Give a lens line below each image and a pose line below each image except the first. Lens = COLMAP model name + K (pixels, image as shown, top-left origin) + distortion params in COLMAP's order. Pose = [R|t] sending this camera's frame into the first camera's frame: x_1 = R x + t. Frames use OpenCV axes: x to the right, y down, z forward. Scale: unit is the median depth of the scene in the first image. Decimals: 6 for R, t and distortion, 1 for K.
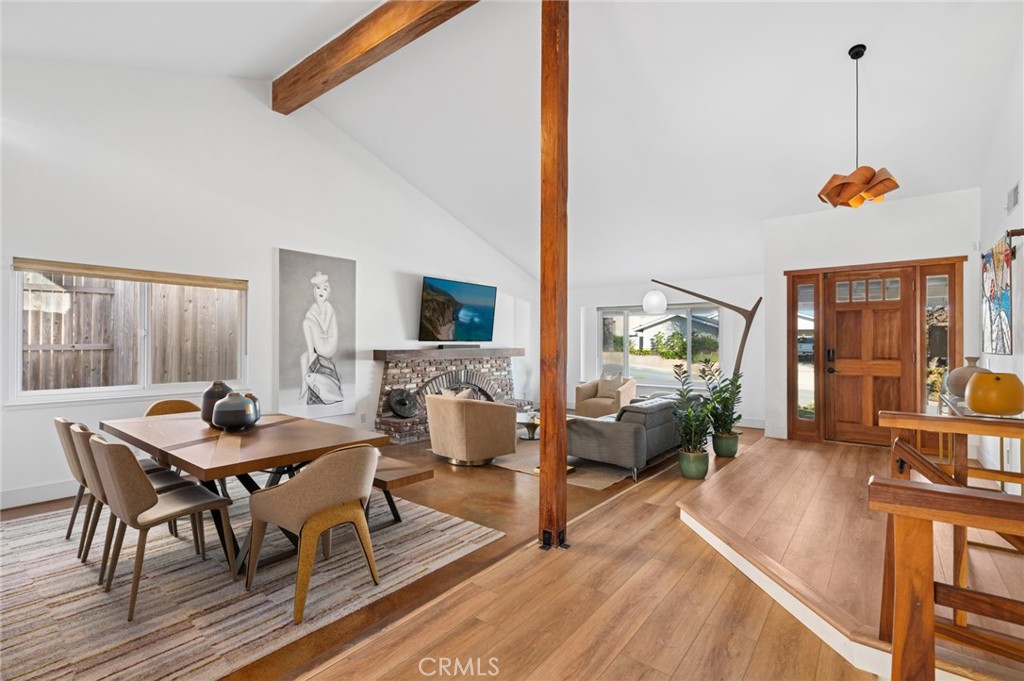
lens RADIAL K [[476.1, 0, 512.0], [0, 476.1, 340.5], [0, 0, 1]] dist [0.002422, 0.000412]
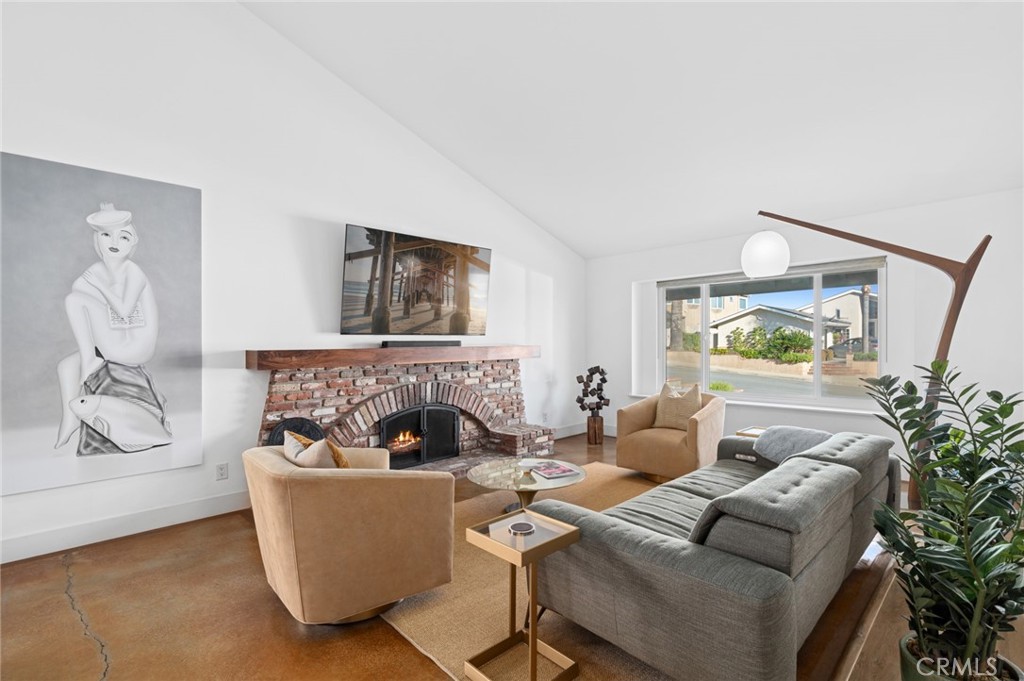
lens RADIAL K [[476.1, 0, 512.0], [0, 476.1, 340.5], [0, 0, 1]] dist [0.002422, 0.000412]
pose [[0.990927, -0.015732, -0.133479, 0.093692], [0.015315, 0.999874, -0.004148, 0.014065], [0.133528, 0.002066, 0.991043, 0.442806]]
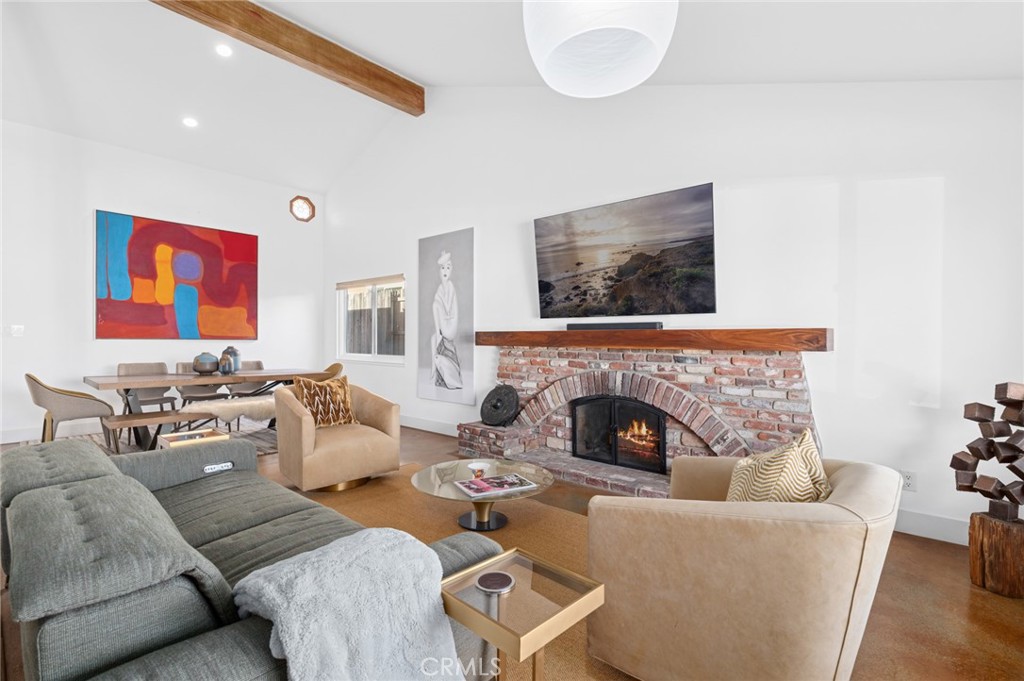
lens RADIAL K [[476.1, 0, 512.0], [0, 476.1, 340.5], [0, 0, 1]] dist [0.002422, 0.000412]
pose [[-0.069377, 0.004696, -0.997579, 0.464166], [0.003477, 0.999984, 0.004465, 0.028450], [0.997584, -0.003159, -0.069392, 1.004817]]
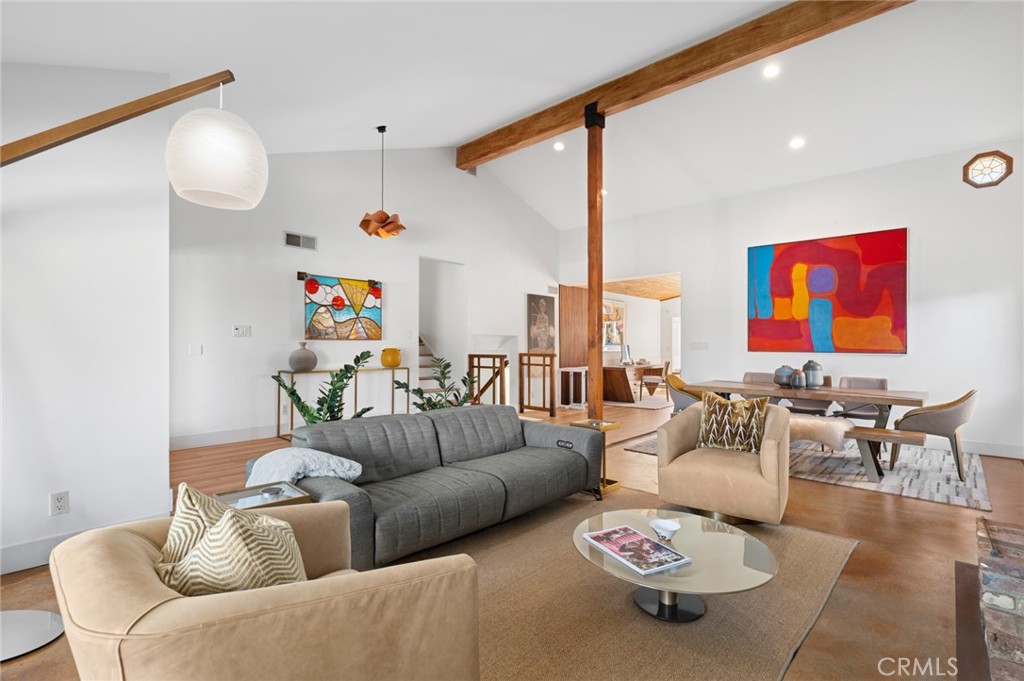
lens RADIAL K [[476.1, 0, 512.0], [0, 476.1, 340.5], [0, 0, 1]] dist [0.002422, 0.000412]
pose [[-0.995605, -0.001080, 0.093646, 0.113180], [-0.002937, 0.999802, -0.019700, 0.024893], [-0.093606, -0.019888, -0.995411, 1.277627]]
